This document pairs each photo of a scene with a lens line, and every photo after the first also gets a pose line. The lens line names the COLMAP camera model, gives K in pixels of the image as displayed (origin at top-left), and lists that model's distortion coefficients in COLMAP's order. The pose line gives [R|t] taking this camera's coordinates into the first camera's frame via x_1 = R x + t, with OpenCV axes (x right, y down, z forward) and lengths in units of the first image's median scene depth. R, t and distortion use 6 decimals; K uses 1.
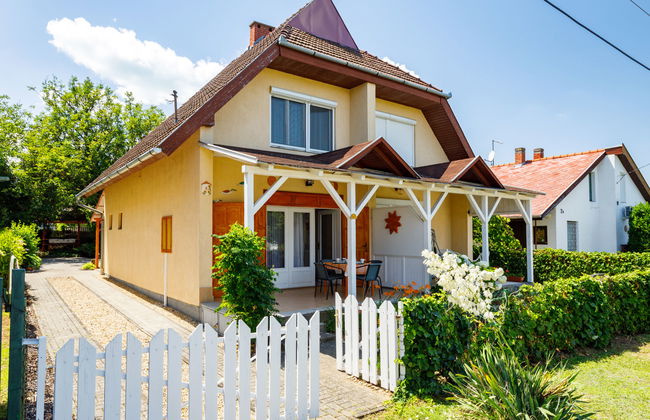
lens RADIAL K [[418.6, 0, 325.0], [0, 418.6, 210.0], [0, 0, 1]] dist [0.002904, 0.003424]
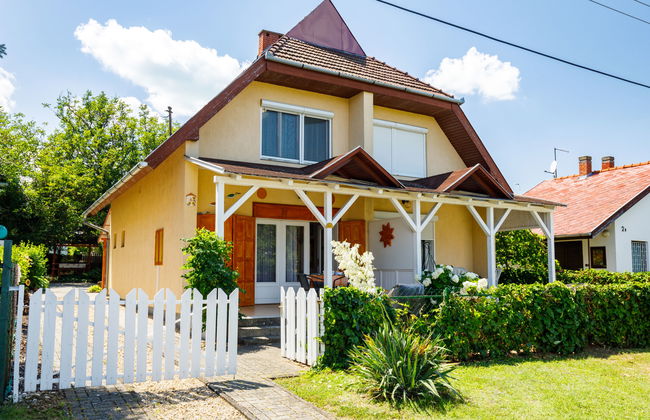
lens RADIAL K [[503.8, 0, 325.0], [0, 503.8, 210.0], [0, 0, 1]] dist [-0.001584, -0.000453]
pose [[0.994369, -0.009078, -0.105585, 0.135199], [0.003497, 0.998592, -0.052930, 0.030808], [0.105917, 0.052263, 0.993001, -0.154673]]
